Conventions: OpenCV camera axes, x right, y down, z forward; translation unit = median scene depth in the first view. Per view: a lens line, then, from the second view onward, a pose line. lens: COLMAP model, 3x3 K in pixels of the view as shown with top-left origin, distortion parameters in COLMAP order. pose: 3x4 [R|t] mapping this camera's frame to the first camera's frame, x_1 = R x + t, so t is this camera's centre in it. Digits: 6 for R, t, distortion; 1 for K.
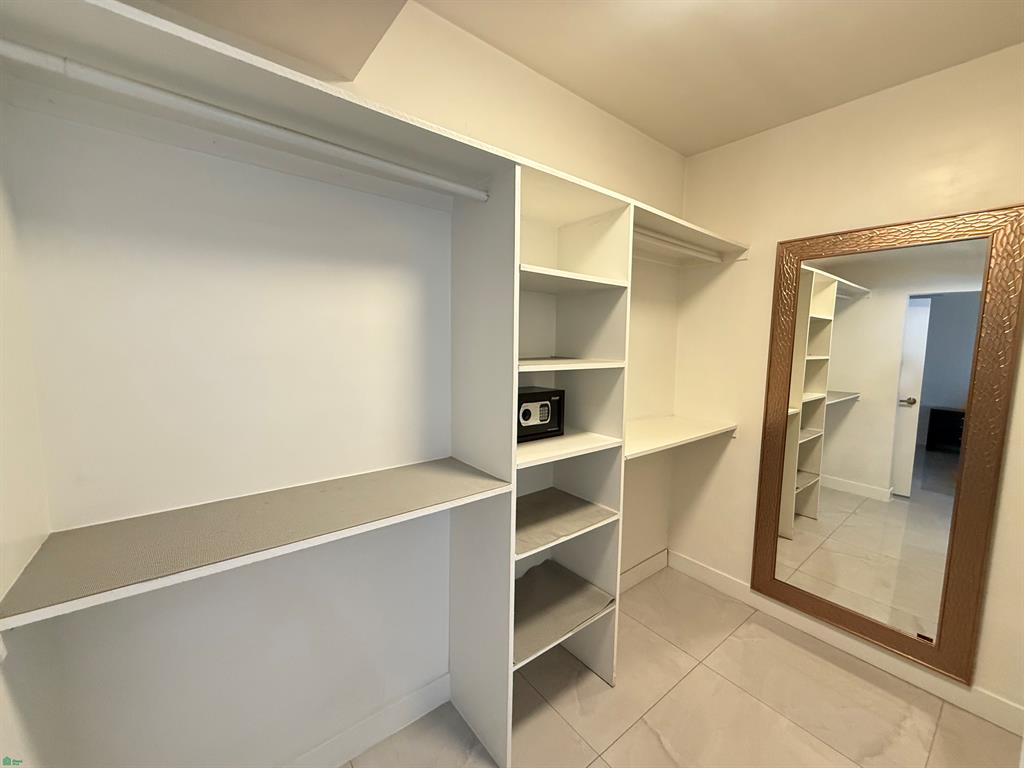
lens RADIAL K [[410.5, 0, 510.7], [0, 410.5, 382.8], [0, 0, 1]] dist [-0.000028, 0.000631]
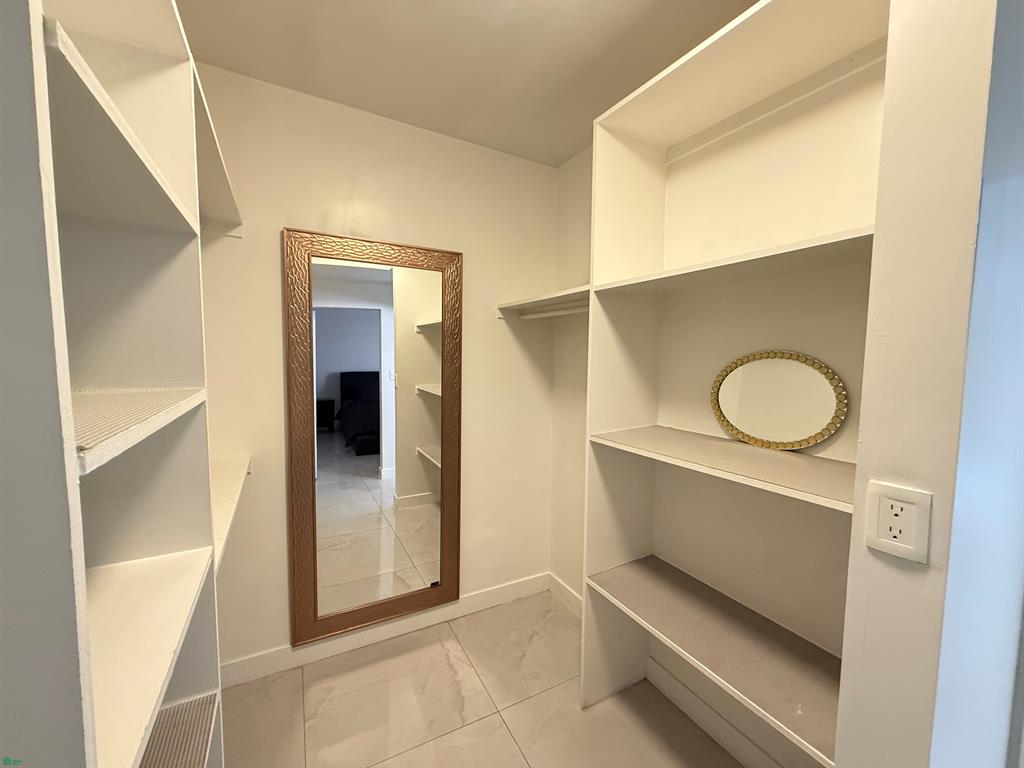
lens RADIAL K [[410.5, 0, 509.5], [0, 410.5, 383.1], [0, 0, 1]] dist [-0.000028, 0.000631]
pose [[0.170580, -0.089258, 0.981293, -0.110565], [0.085631, 0.993464, 0.075480, -0.055232], [-0.981616, 0.071154, 0.177108, 0.436863]]
